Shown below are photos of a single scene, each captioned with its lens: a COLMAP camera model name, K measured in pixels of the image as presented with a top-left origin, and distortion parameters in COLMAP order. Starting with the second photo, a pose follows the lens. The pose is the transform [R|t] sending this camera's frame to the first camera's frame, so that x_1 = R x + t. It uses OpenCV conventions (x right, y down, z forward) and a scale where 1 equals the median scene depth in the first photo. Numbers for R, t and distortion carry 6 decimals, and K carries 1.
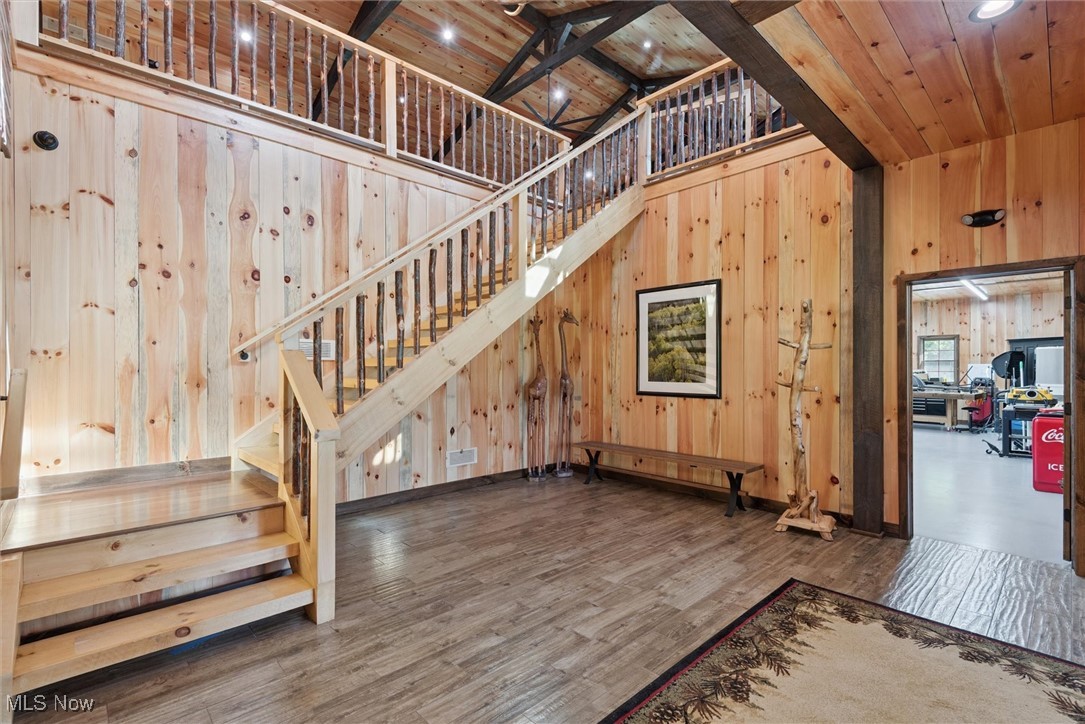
lens RADIAL K [[487.9, 0, 543.1], [0, 487.9, 360.0], [0, 0, 1]] dist [0.037744, -0.024039]
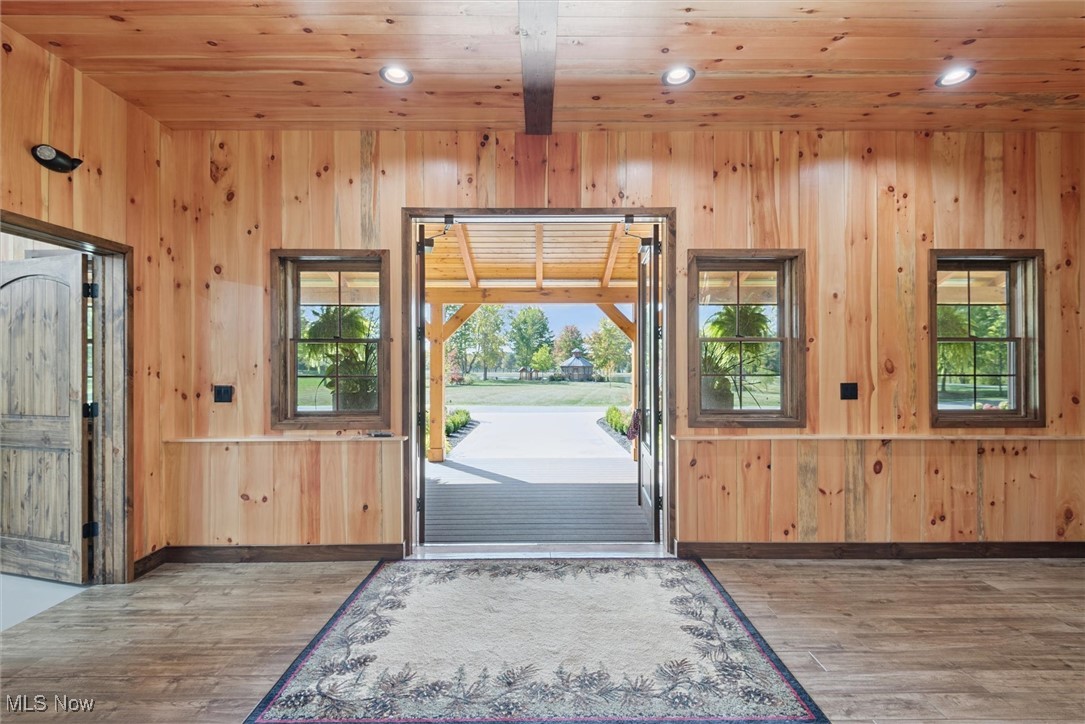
lens RADIAL K [[487.9, 0, 543.1], [0, 487.9, 360.0], [0, 0, 1]] dist [0.037744, -0.024039]
pose [[-0.723998, 0.001803, 0.689800, -0.182012], [-0.008590, 0.999895, -0.011629, 0.015672], [-0.689749, -0.014345, -0.723906, 1.408390]]
